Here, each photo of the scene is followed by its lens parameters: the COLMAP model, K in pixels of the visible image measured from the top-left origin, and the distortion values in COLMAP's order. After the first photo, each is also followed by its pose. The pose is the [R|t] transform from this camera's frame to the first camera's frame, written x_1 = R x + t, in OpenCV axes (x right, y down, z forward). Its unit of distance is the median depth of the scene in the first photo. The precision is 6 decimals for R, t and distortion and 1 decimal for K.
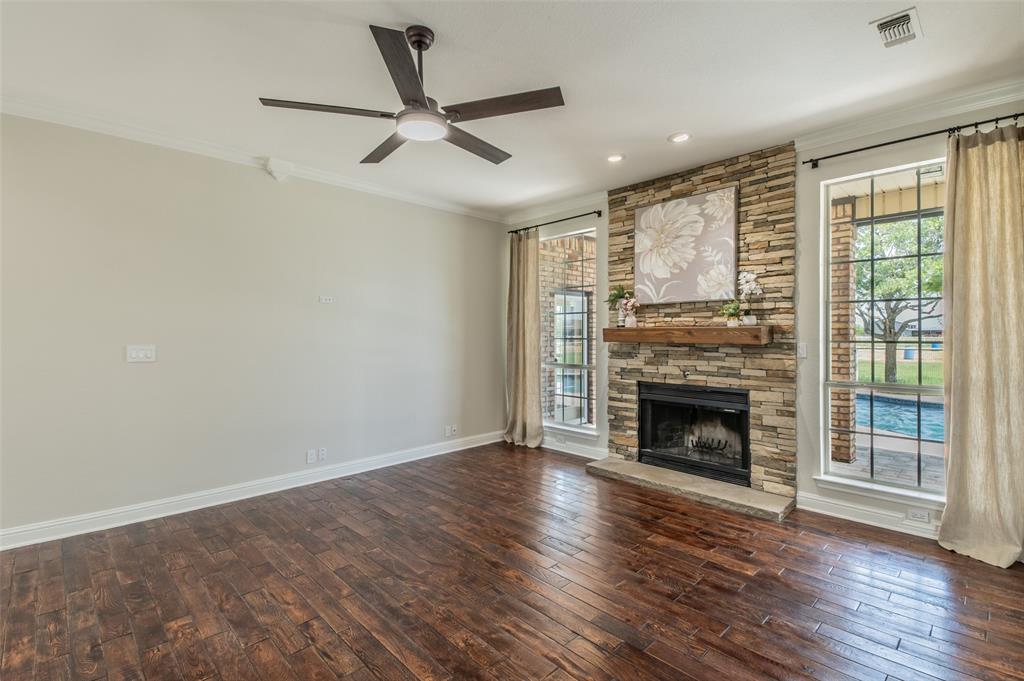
lens RADIAL K [[452.9, 0, 504.6], [0, 452.9, 331.8], [0, 0, 1]] dist [0.033205, 0.000001]
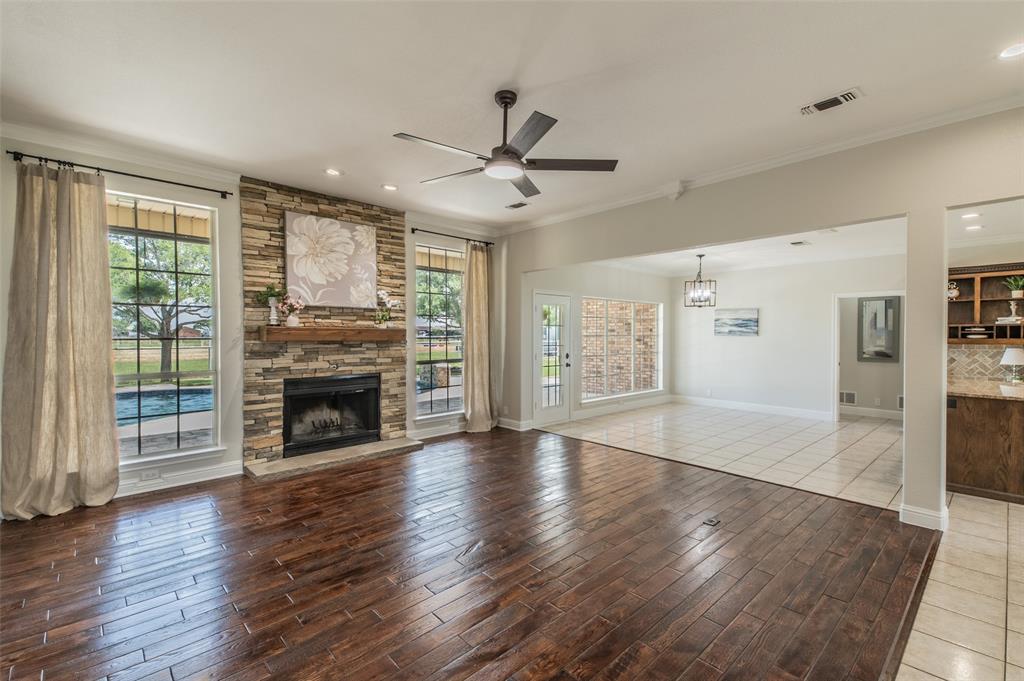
lens RADIAL K [[448.6, 0, 514.3], [0, 448.6, 337.0], [0, 0, 1]] dist [0.031437, -0.000077]
pose [[0.013055, -0.003106, 0.999910, -0.816100], [-0.005259, 0.999981, 0.003175, 0.008347], [-0.999901, -0.005300, 0.013038, 0.533839]]
